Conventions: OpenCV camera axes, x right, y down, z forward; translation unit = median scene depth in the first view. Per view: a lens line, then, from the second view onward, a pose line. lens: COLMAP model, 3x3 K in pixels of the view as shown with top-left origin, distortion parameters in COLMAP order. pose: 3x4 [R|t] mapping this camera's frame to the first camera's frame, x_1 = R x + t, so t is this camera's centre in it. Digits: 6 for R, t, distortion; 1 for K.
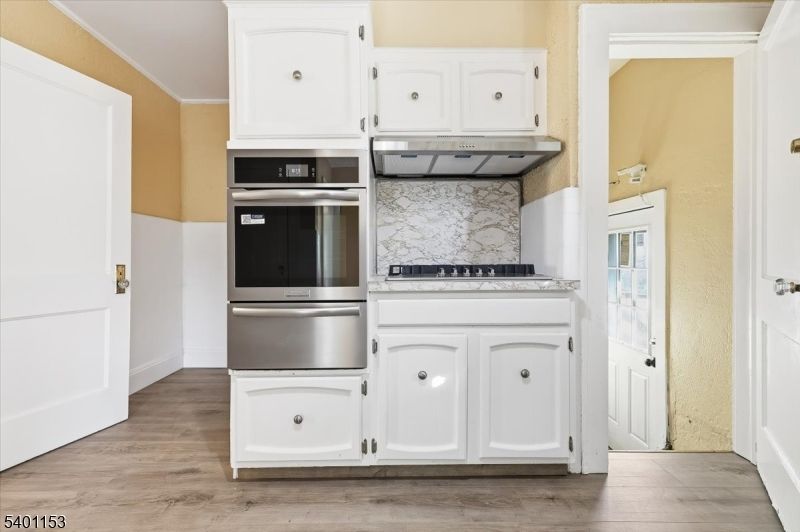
lens RADIAL K [[323.8, 0, 393.2], [0, 323.8, 265.9], [0, 0, 1]] dist [0.007575, 0.000156]
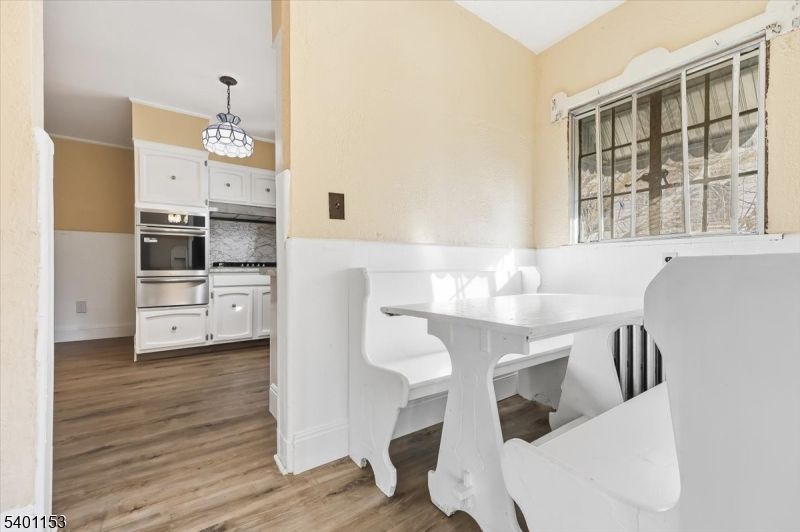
lens RADIAL K [[326.6, 0, 390.7], [0, 326.6, 267.3], [0, 0, 1]] dist [0.004858, 0.000182]
pose [[0.825204, 0.004512, 0.564817, -0.331920], [0.004452, 0.999885, -0.014492, 0.081459], [-0.564817, 0.014473, 0.825089, -1.740116]]
